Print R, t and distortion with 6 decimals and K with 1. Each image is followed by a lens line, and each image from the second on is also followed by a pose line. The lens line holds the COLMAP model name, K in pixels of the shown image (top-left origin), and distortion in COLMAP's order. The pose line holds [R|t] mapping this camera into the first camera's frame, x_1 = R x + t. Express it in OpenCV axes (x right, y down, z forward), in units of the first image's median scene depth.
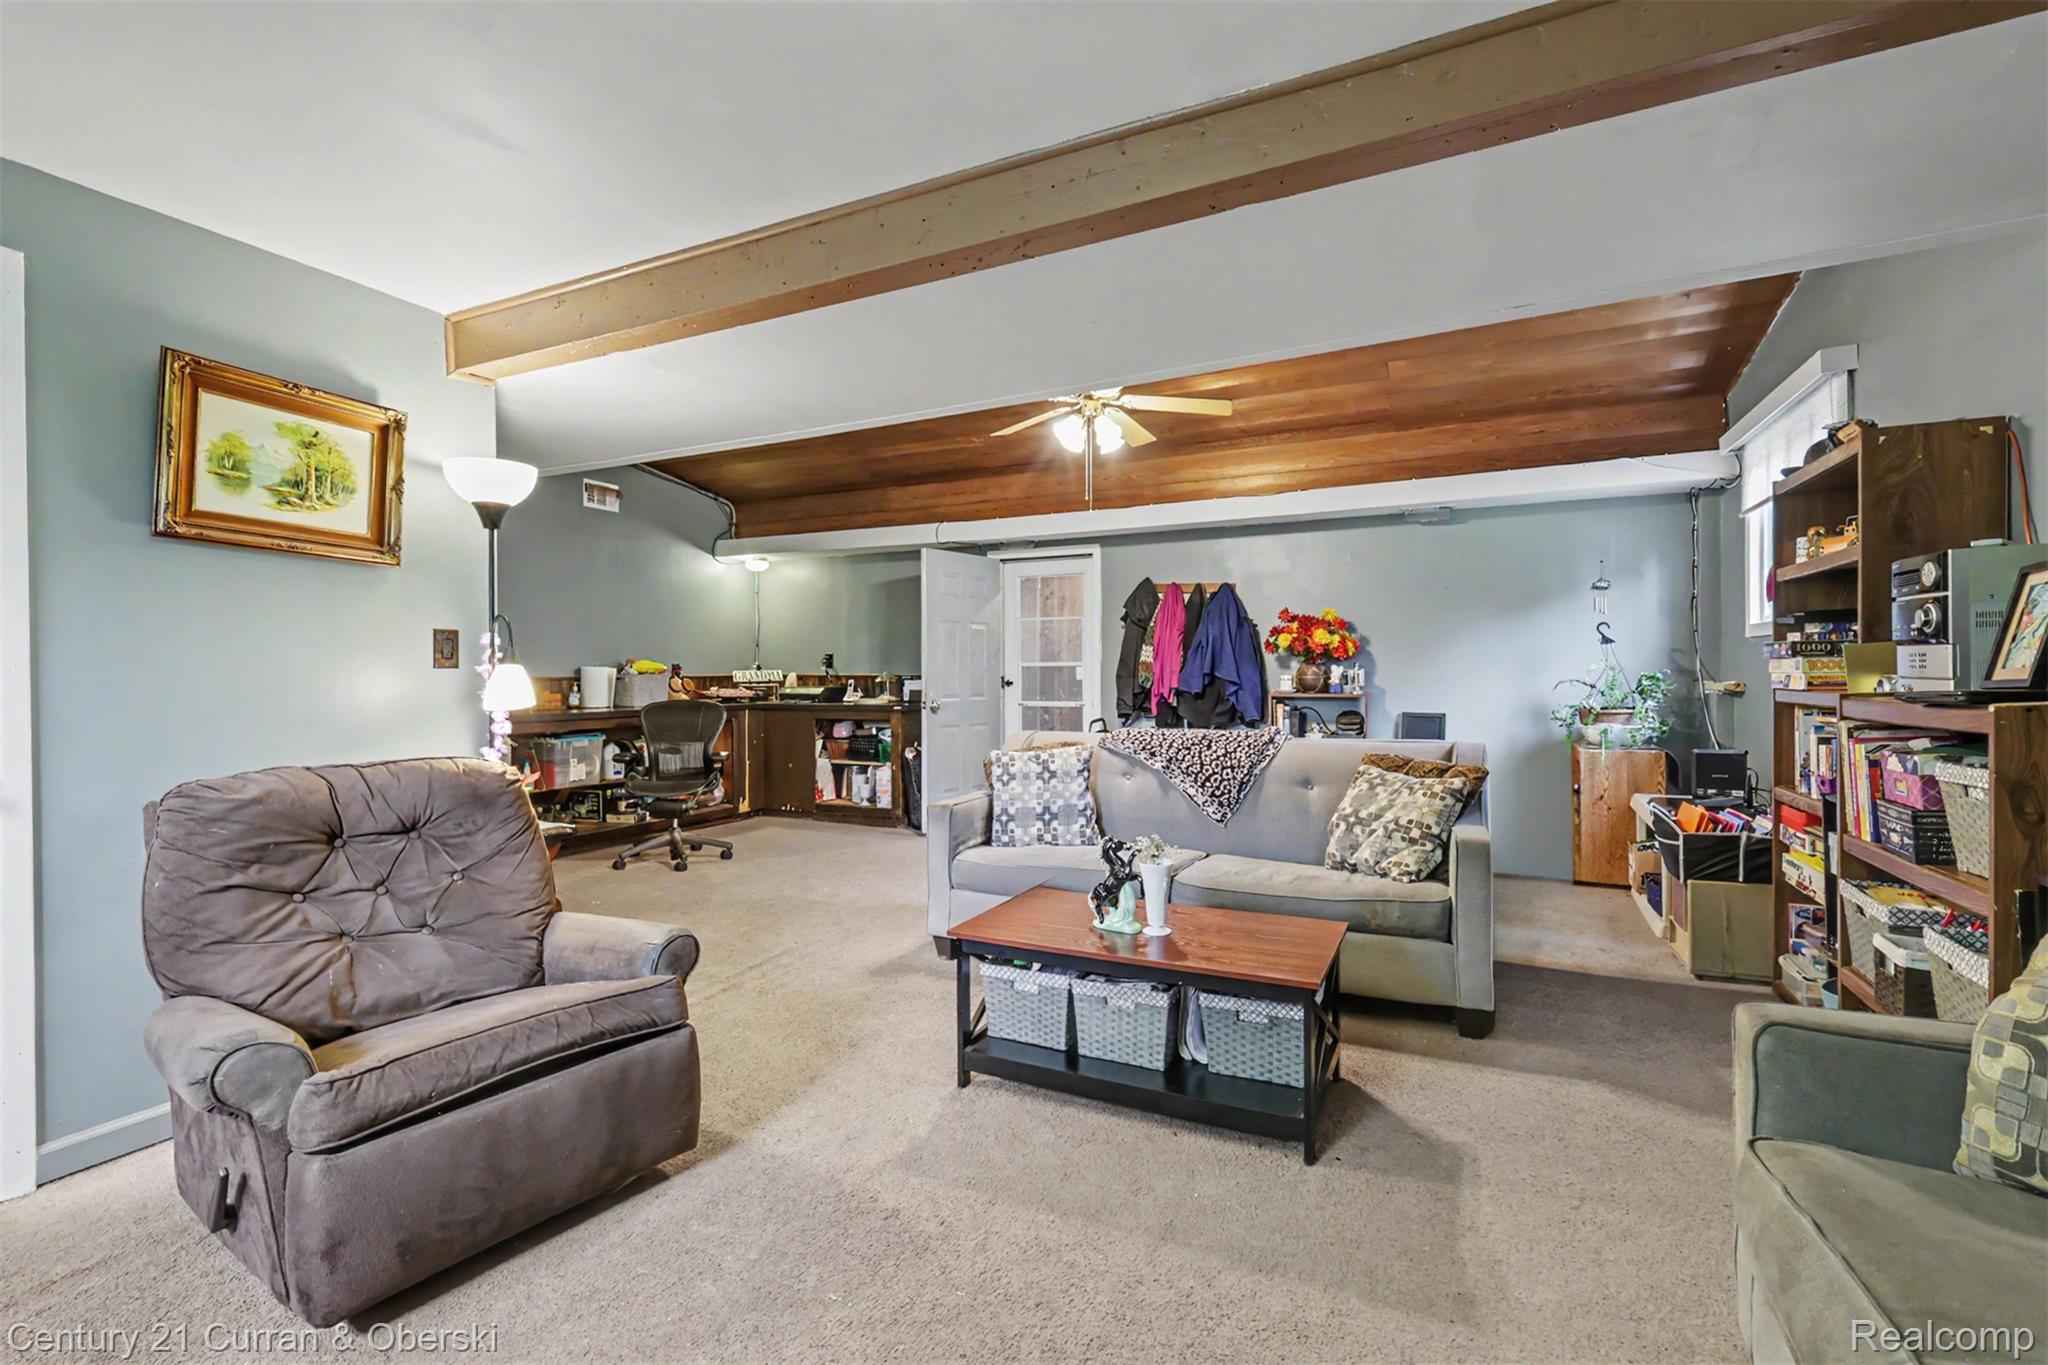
lens RADIAL K [[913.8, 0, 1027.8], [0, 913.8, 681.7], [0, 0, 1]] dist [-0.002341, 0.000012]
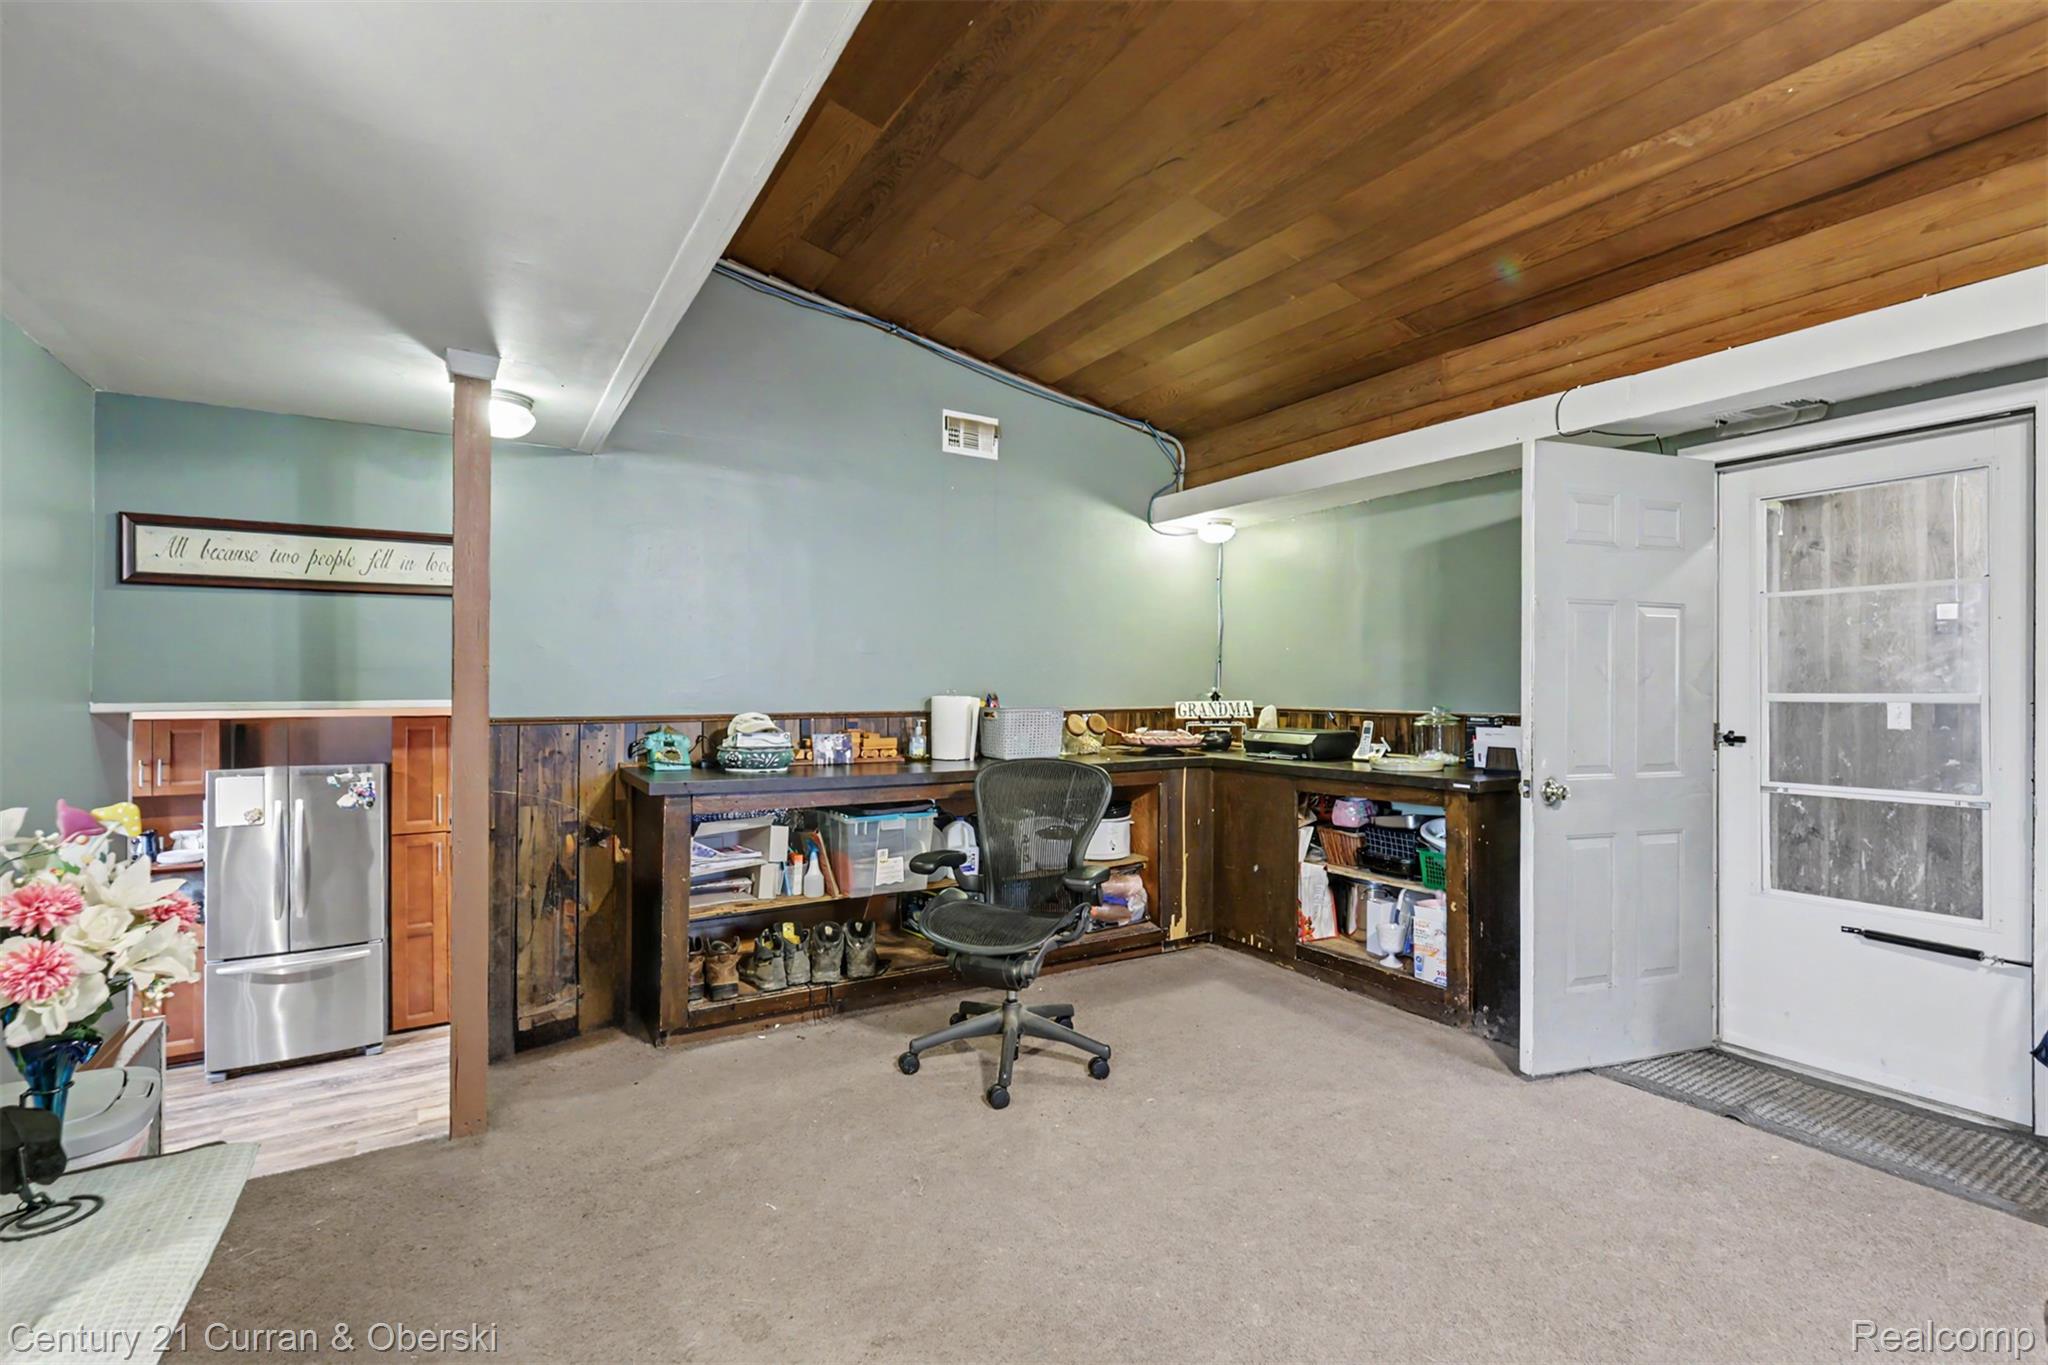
lens RADIAL K [[913.8, 0, 1031.6], [0, 913.8, 692.4], [0, 0, 1]] dist [-0.002341, 0.000012]
pose [[0.842237, 0.007037, -0.539061, -0.070020], [-0.011158, 0.999928, -0.004380, -0.015243], [0.538992, 0.009704, 0.842255, 0.442444]]
